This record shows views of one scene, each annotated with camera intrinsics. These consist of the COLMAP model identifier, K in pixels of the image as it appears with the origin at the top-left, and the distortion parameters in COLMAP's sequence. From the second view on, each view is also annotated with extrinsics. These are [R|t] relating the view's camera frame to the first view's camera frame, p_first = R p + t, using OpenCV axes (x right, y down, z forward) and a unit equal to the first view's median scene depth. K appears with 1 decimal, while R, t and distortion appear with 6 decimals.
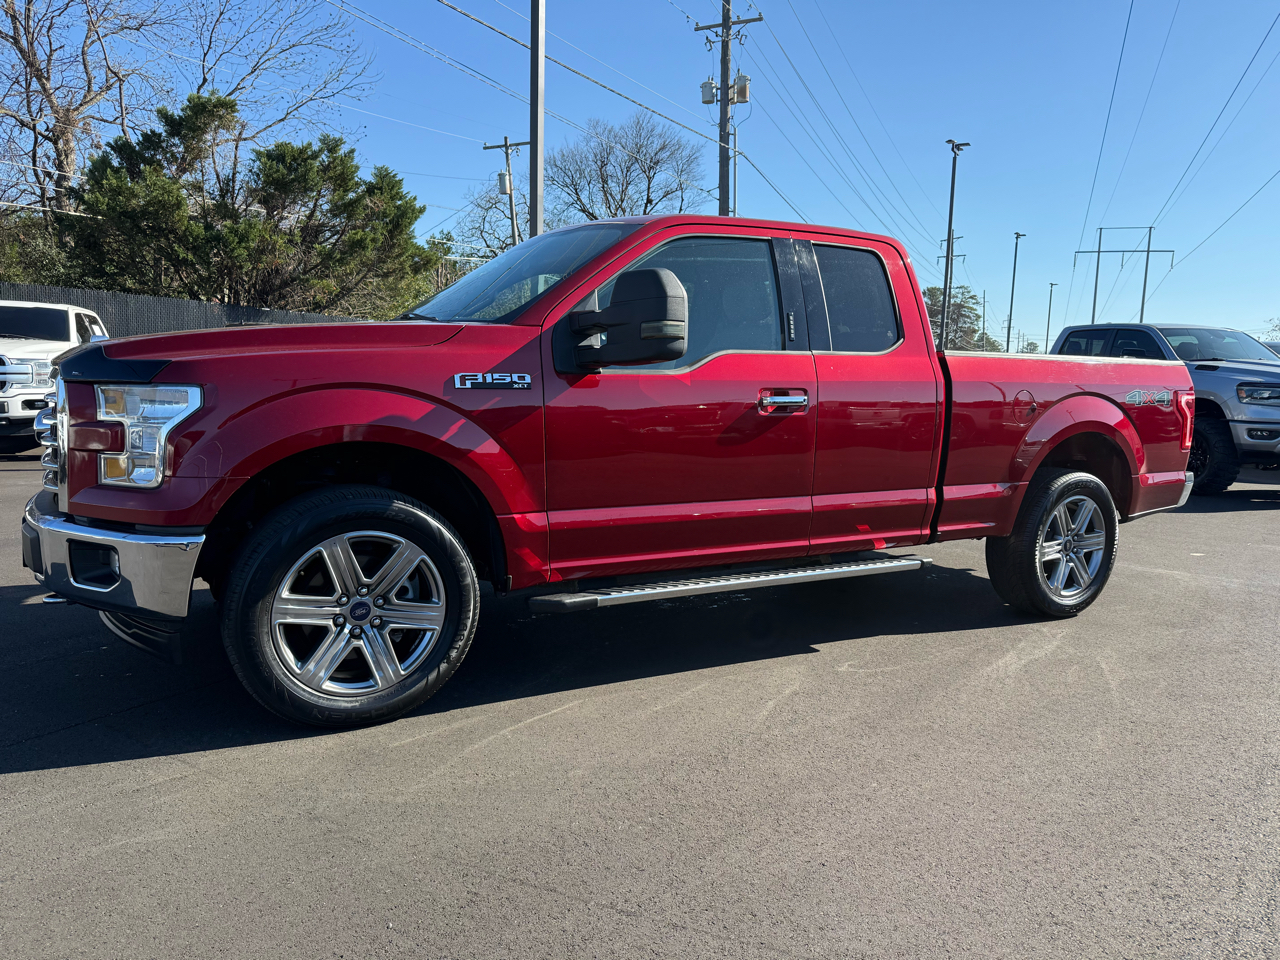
lens RADIAL K [[863.7, 0, 669.8], [0, 863.7, 489.1], [0, 0, 1]] dist [0.088562, -0.133349]
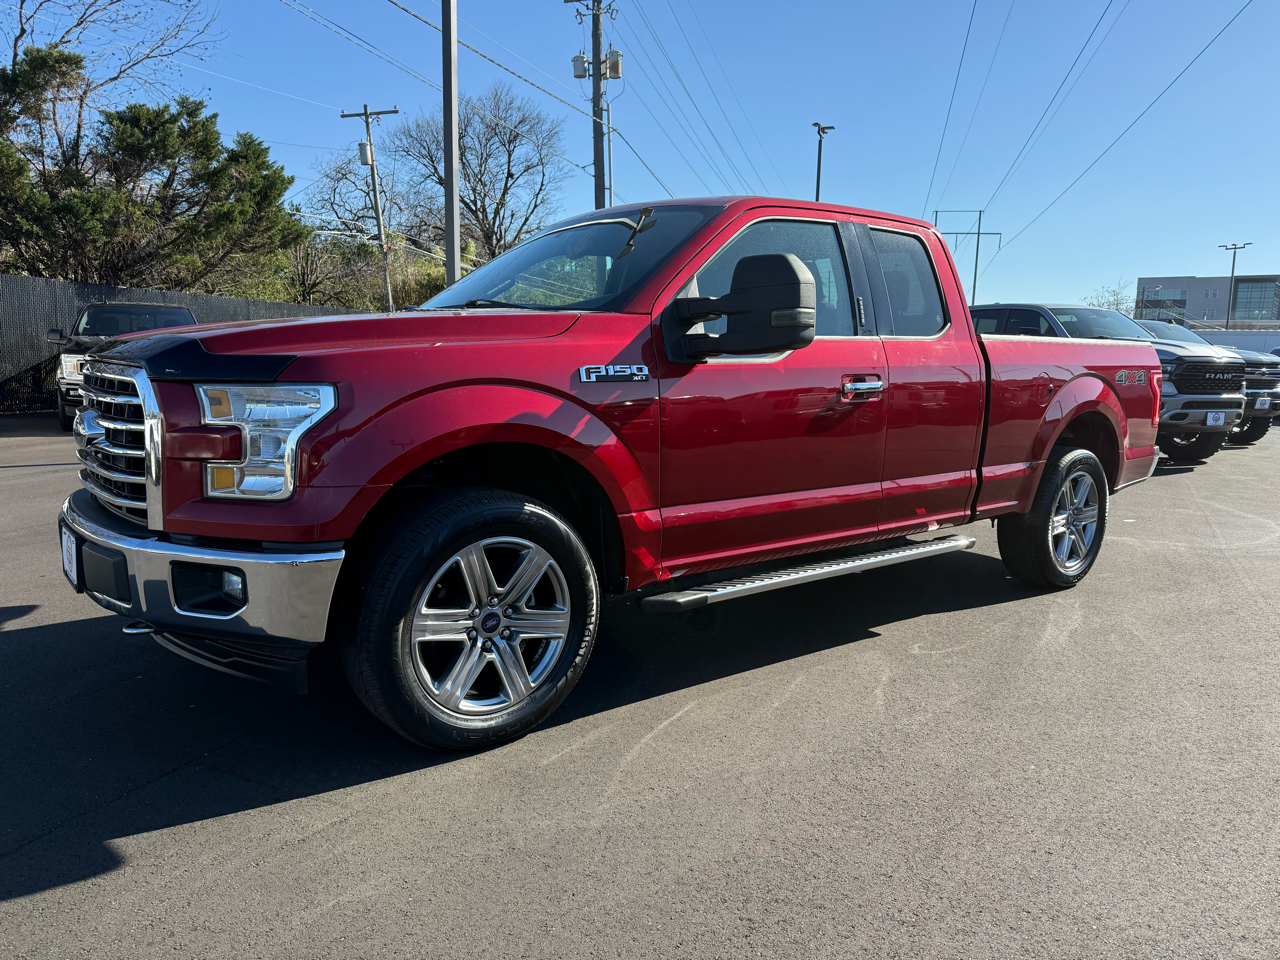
lens RADIAL K [[861.2, 0, 660.7], [0, 861.2, 486.8], [0, 0, 1]] dist [0.077642, -0.109829]
pose [[0.988866, -0.031149, 0.145512, -0.213853], [0.027816, 0.999303, 0.024881, -0.016487], [-0.146185, -0.020557, 0.989044, 0.042443]]
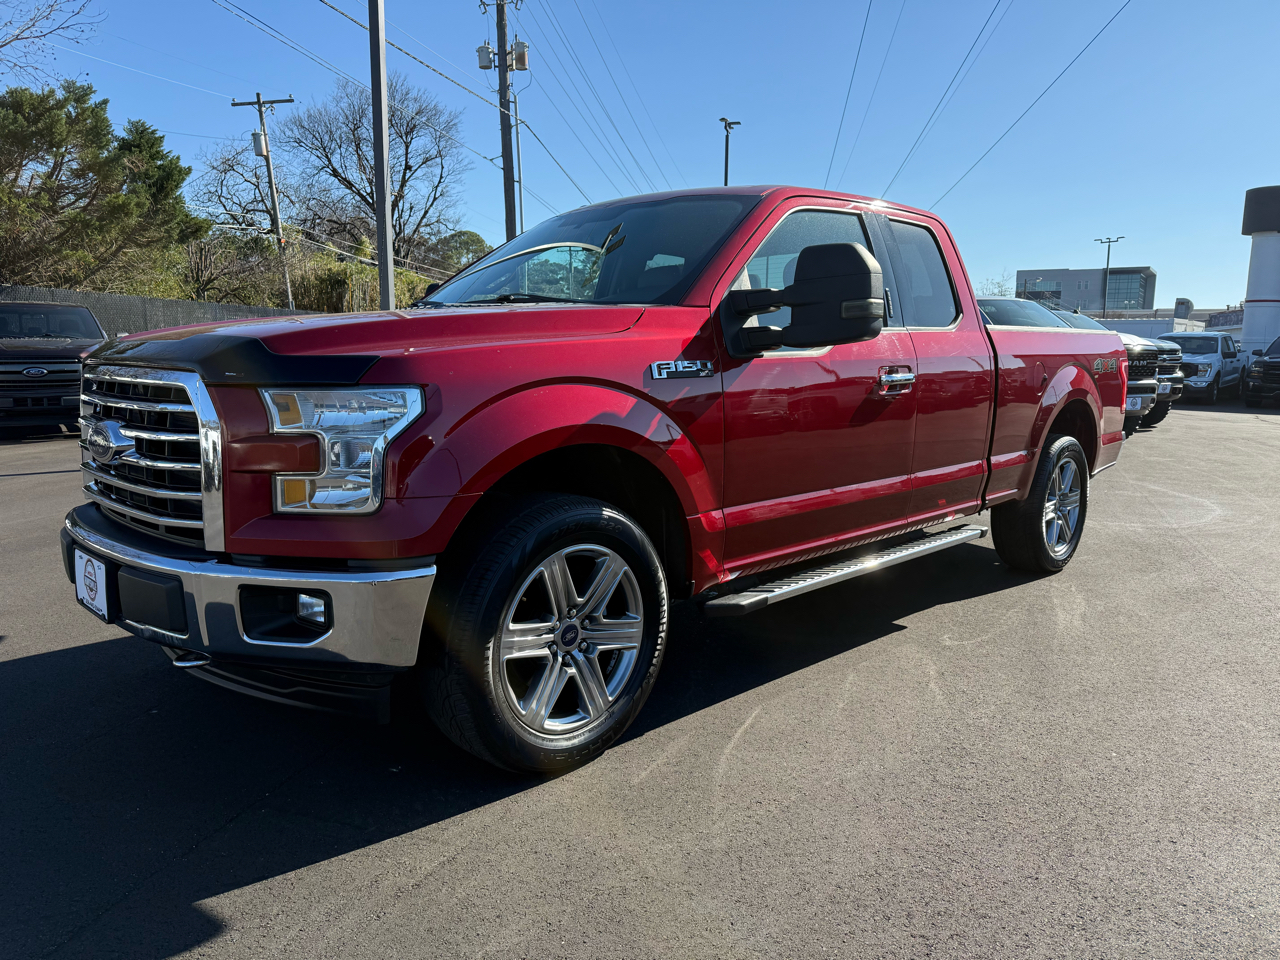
lens RADIAL K [[862.9, 0, 650.2], [0, 862.9, 483.7], [0, 0, 1]] dist [0.051232, -0.058102]
pose [[0.969290, -0.059287, 0.238669, -0.333088], [0.053217, 0.998077, 0.031799, -0.025810], [-0.240095, -0.018121, 0.970580, 0.094817]]
